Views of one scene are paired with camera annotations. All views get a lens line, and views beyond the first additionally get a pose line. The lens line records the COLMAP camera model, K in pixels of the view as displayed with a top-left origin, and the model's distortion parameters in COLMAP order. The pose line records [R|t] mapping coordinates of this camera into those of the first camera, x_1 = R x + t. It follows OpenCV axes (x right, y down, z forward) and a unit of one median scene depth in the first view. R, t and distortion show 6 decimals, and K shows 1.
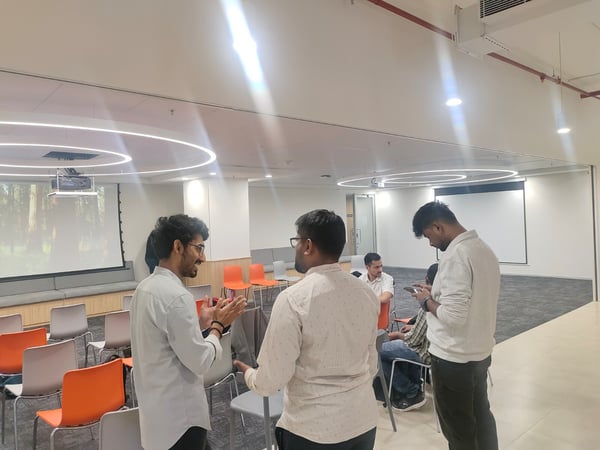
lens RADIAL K [[447.7, 0, 296.8], [0, 447.7, 225.0], [0, 0, 1]] dist [0.035840, 0.004329]
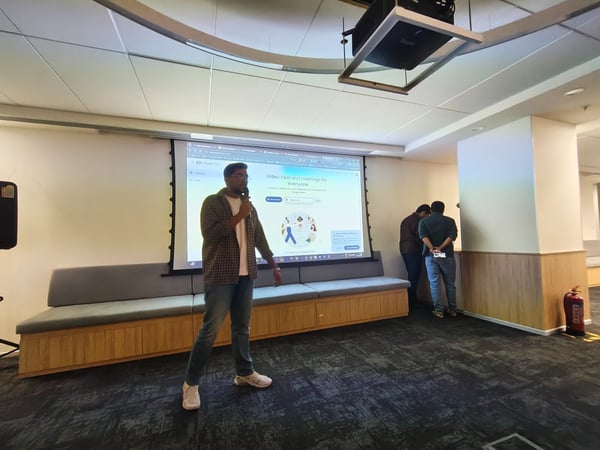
lens RADIAL K [[269.1, 0, 298.7], [0, 269.1, 226.5], [0, 0, 1]] dist [-0.002486, 0.000582]
pose [[0.929983, -0.005605, -0.367559, -0.328434], [-0.008252, 0.999314, -0.036116, 0.055014], [0.367509, 0.036620, 0.929299, 0.504848]]
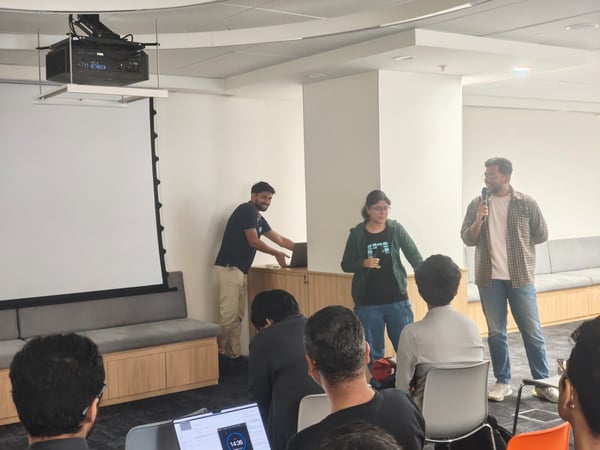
lens RADIAL K [[808.2, 0, 297.3], [0, 808.2, 228.6], [0, 0, 1]] dist [0.096694, 0.000000]
pose [[0.995121, 0.012500, -0.097871, -0.181766], [-0.008880, 0.999263, 0.037335, 0.008046], [0.098266, -0.036284, 0.994498, 0.240854]]
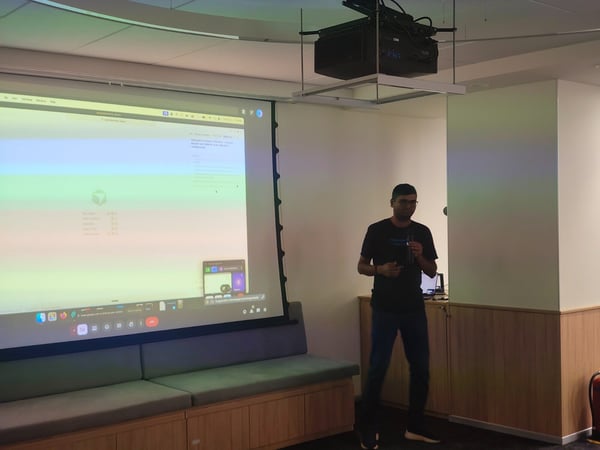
lens RADIAL K [[808.2, 0, 304.0], [0, 808.2, 226.8], [0, 0, 1]] dist [0.096694, 0.000000]
pose [[0.999489, 0.020804, -0.024251, -0.352140], [-0.020798, 0.999784, 0.000502, 0.014364], [0.024256, 0.000003, 0.999706, 0.307153]]
